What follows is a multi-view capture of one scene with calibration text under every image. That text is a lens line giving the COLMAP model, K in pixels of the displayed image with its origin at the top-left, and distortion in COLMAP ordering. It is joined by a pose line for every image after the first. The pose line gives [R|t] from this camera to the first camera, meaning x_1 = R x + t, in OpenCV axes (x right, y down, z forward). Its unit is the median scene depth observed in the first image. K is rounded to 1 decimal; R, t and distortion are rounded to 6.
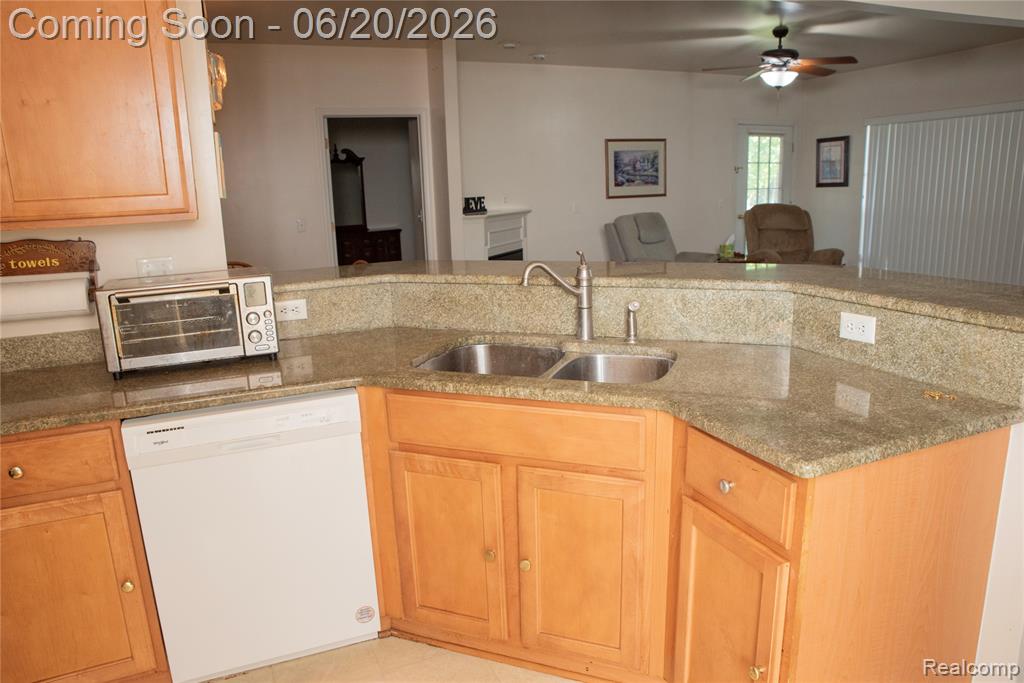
lens RADIAL K [[693.2, 0, 516.7], [0, 693.2, 341.9], [0, 0, 1]] dist [-0.142818, 0.106954]
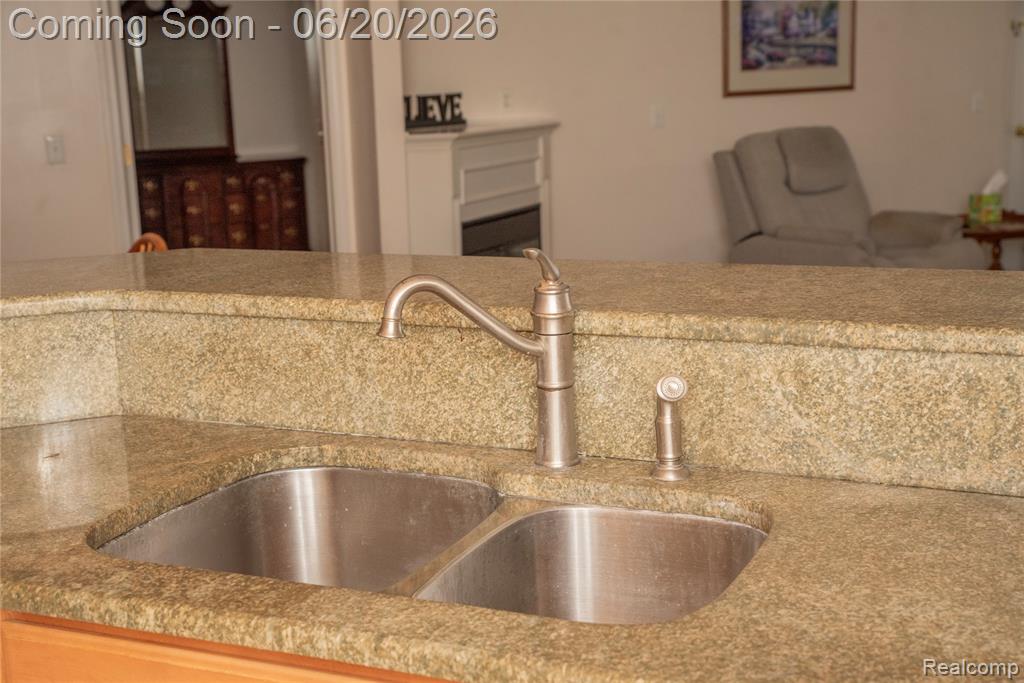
lens RADIAL K [[1379.2, 0, 512.0], [0, 1379.2, 341.5], [0, 0, 1]] dist [0.071146, 0.022315]
pose [[0.999110, 0.010712, -0.040792, 0.106304], [-0.011801, 0.999578, -0.026555, -0.054209], [0.040490, 0.027012, 0.998815, 0.195741]]
